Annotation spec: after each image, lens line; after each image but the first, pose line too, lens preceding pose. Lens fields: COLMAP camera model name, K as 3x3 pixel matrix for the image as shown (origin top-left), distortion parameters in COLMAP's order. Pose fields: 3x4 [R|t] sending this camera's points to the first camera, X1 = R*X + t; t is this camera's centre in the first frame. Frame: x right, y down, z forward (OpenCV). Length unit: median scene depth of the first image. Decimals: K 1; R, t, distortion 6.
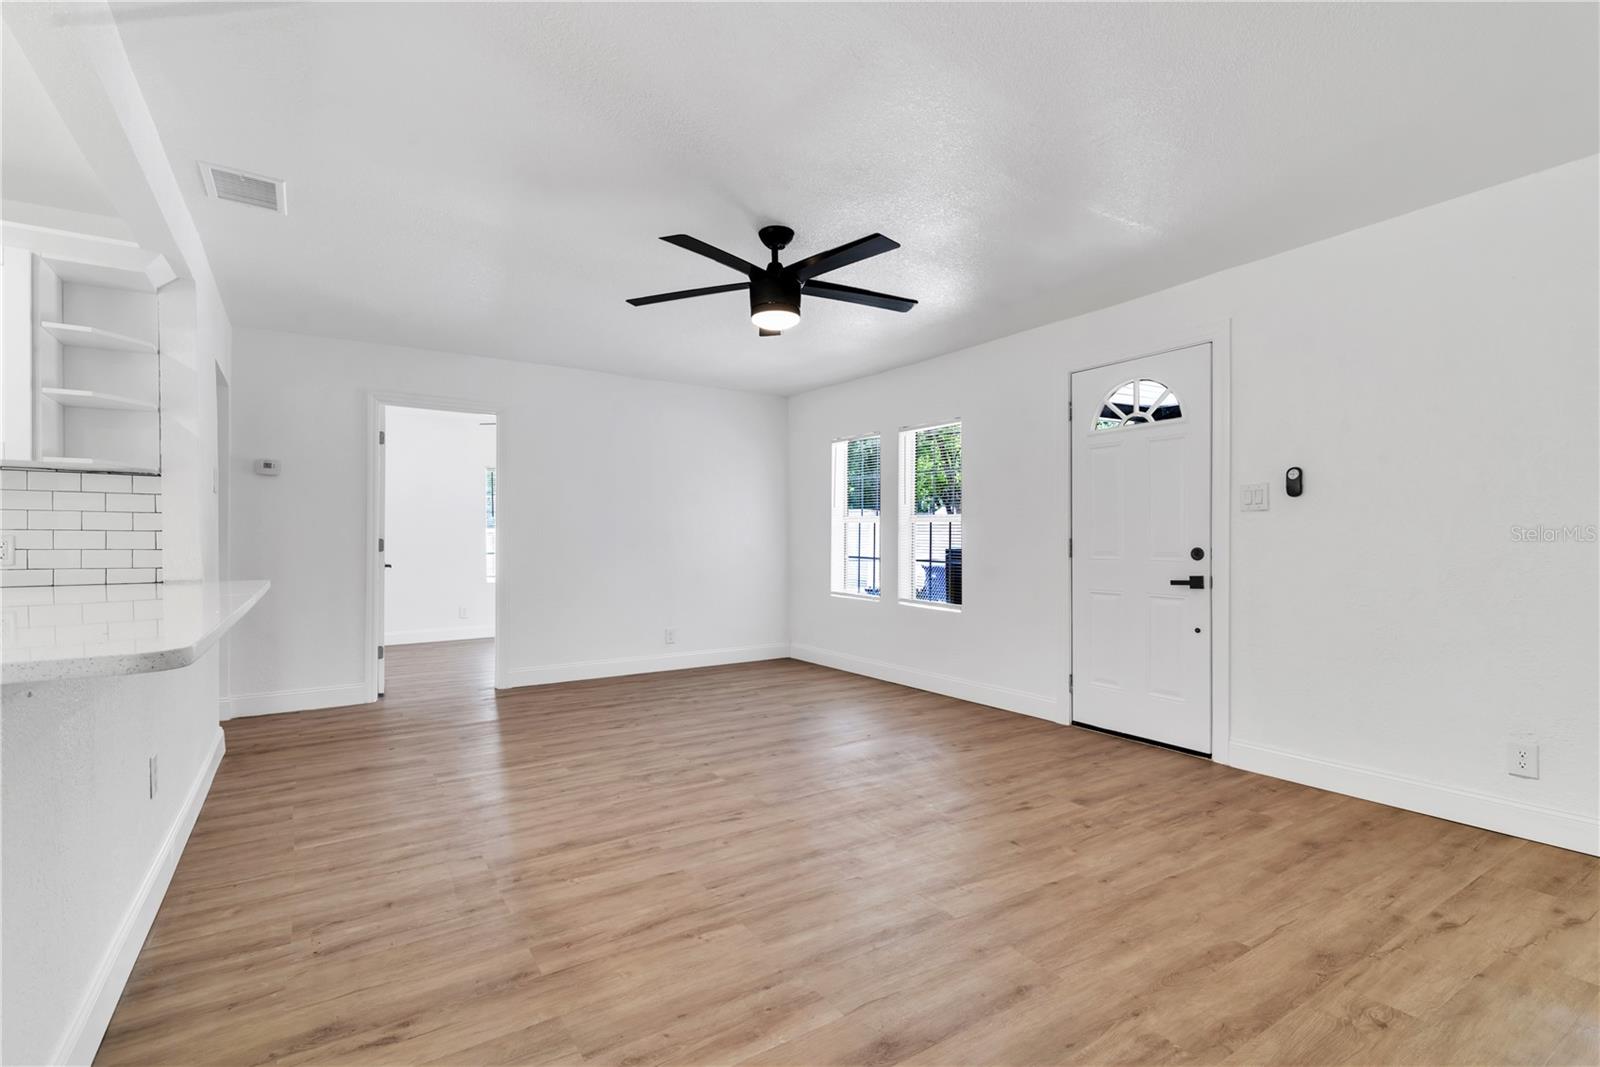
lens RADIAL K [[745.1, 0, 804.1], [0, 745.1, 538.2], [0, 0, 1]] dist [0.007579, -0.001796]
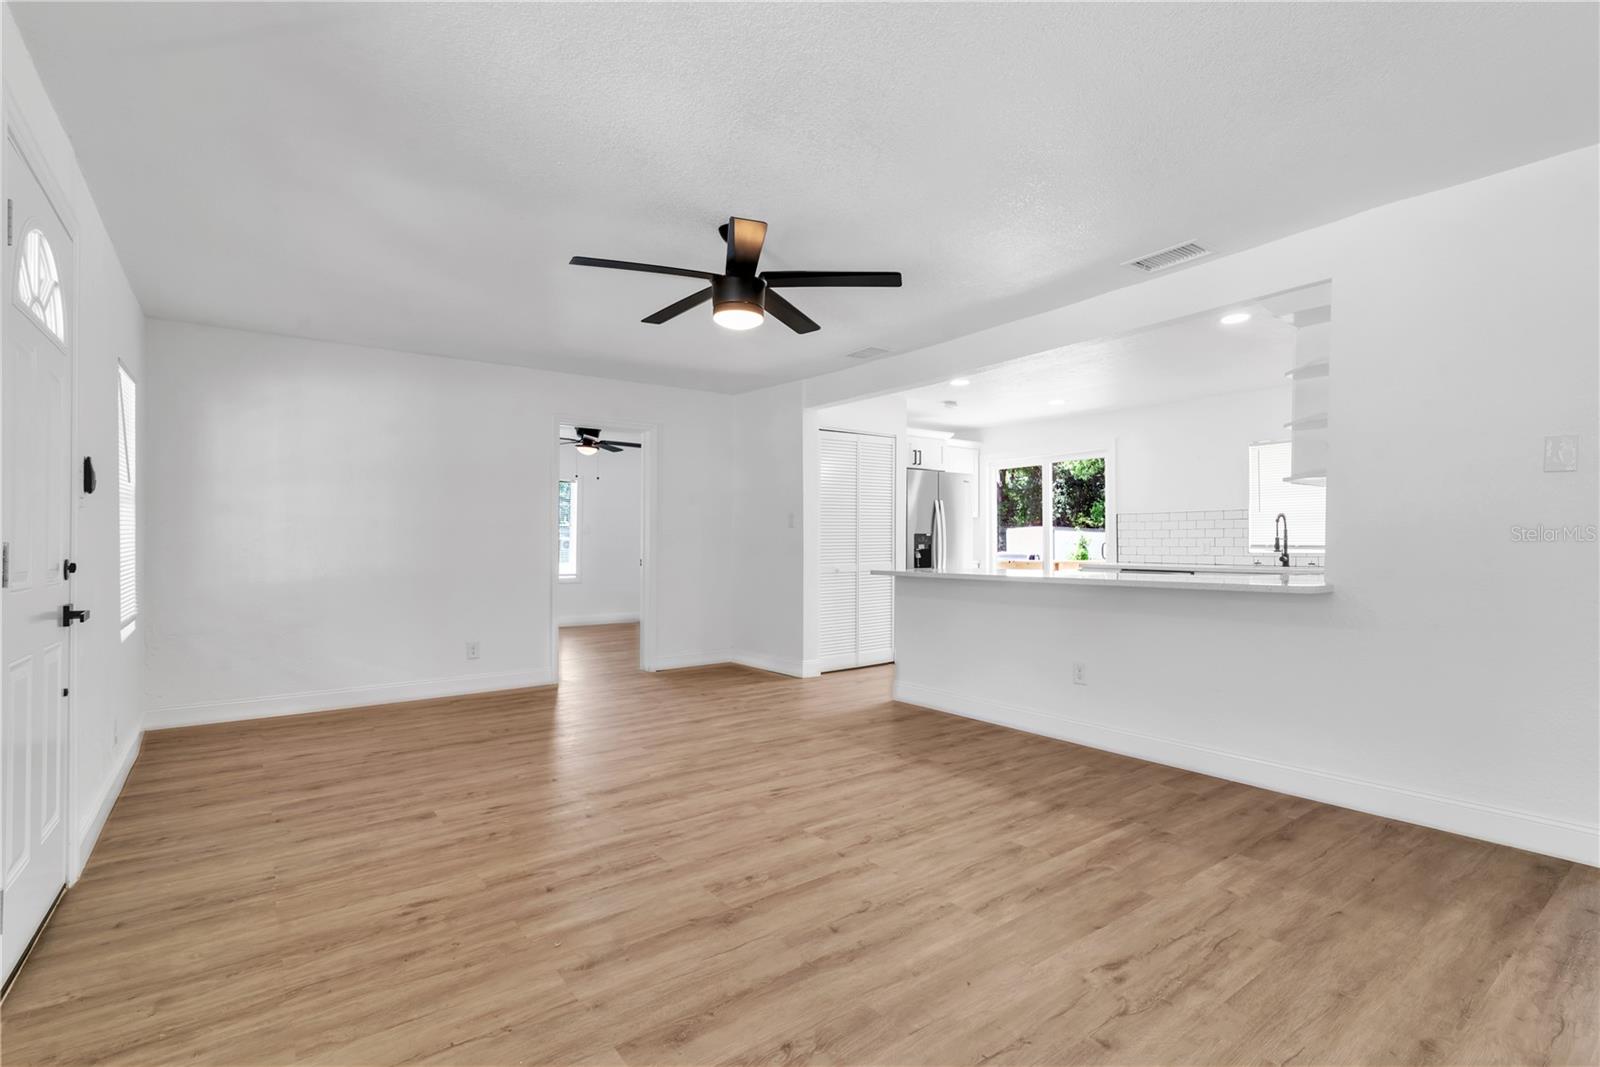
lens RADIAL K [[745.1, 0, 804.1], [0, 745.1, 538.2], [0, 0, 1]] dist [0.007579, -0.001796]
pose [[-0.997755, 0.004364, -0.066828, -0.057439], [0.005349, 0.999880, -0.014564, 0.008968], [0.066756, -0.014889, -0.997658, 2.046778]]
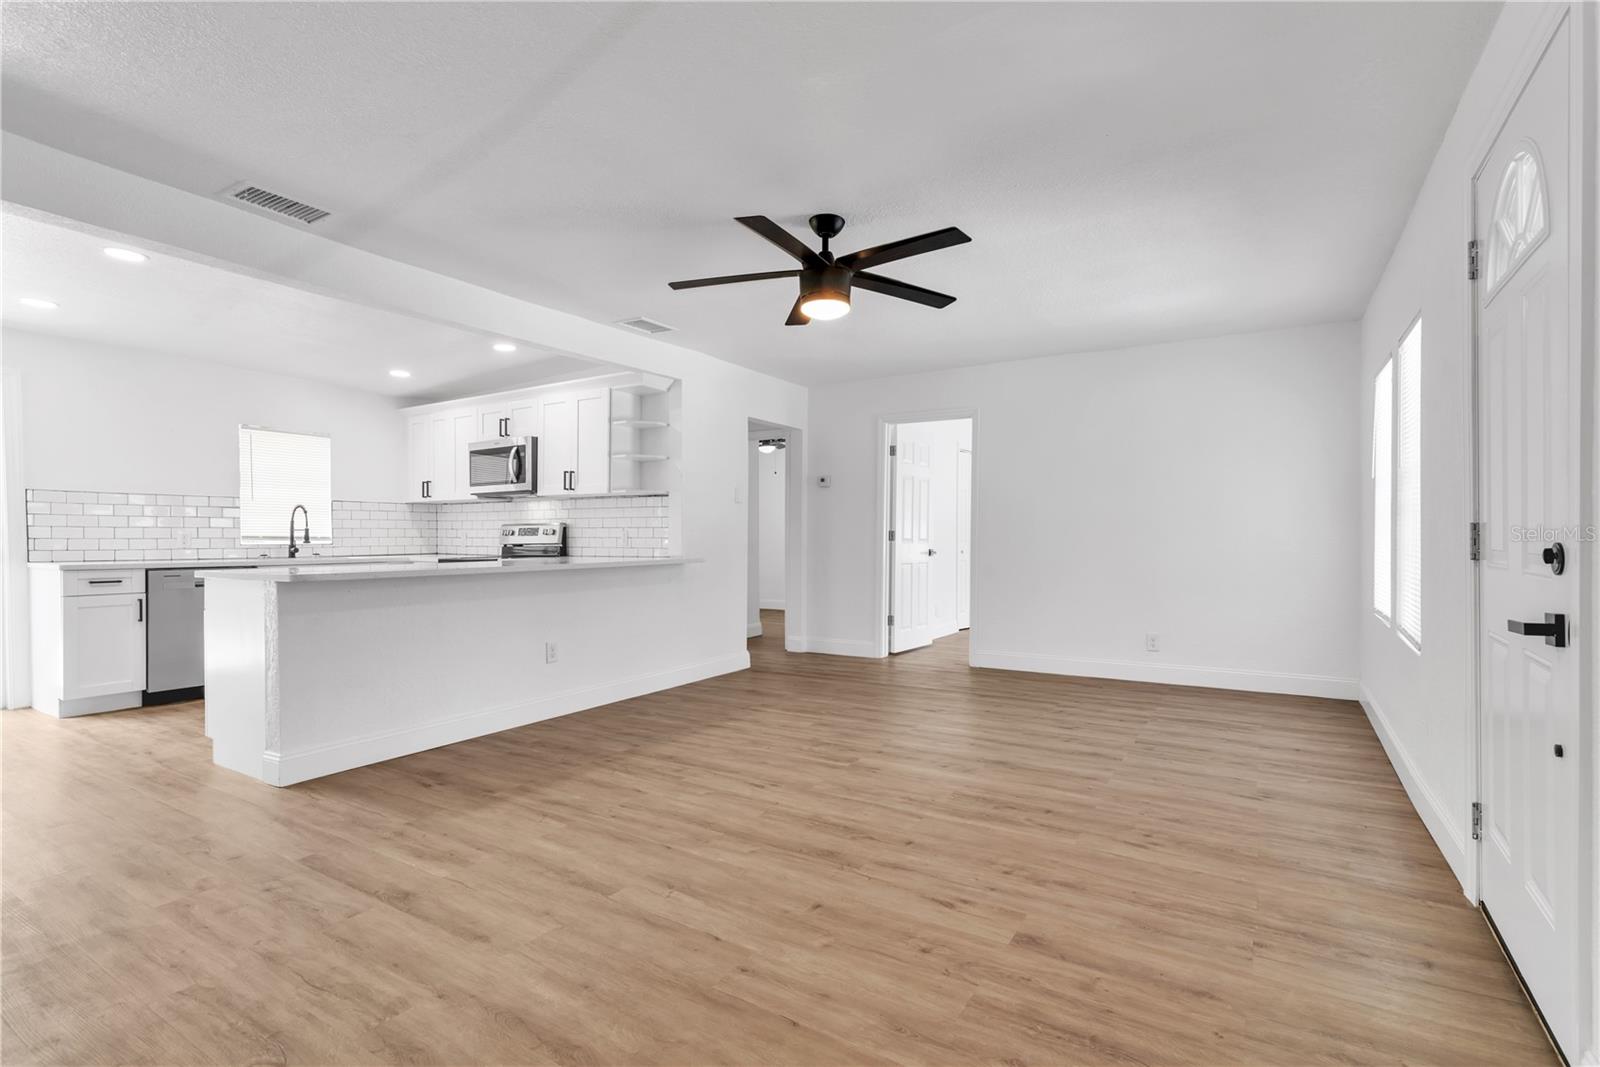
lens RADIAL K [[745.1, 0, 804.1], [0, 745.1, 538.2], [0, 0, 1]] dist [0.007579, -0.001796]
pose [[0.420459, 0.003432, -0.907305, 0.882379], [0.007577, 0.999945, 0.007294, 0.005368], [0.907280, -0.009942, 0.420409, 0.576057]]
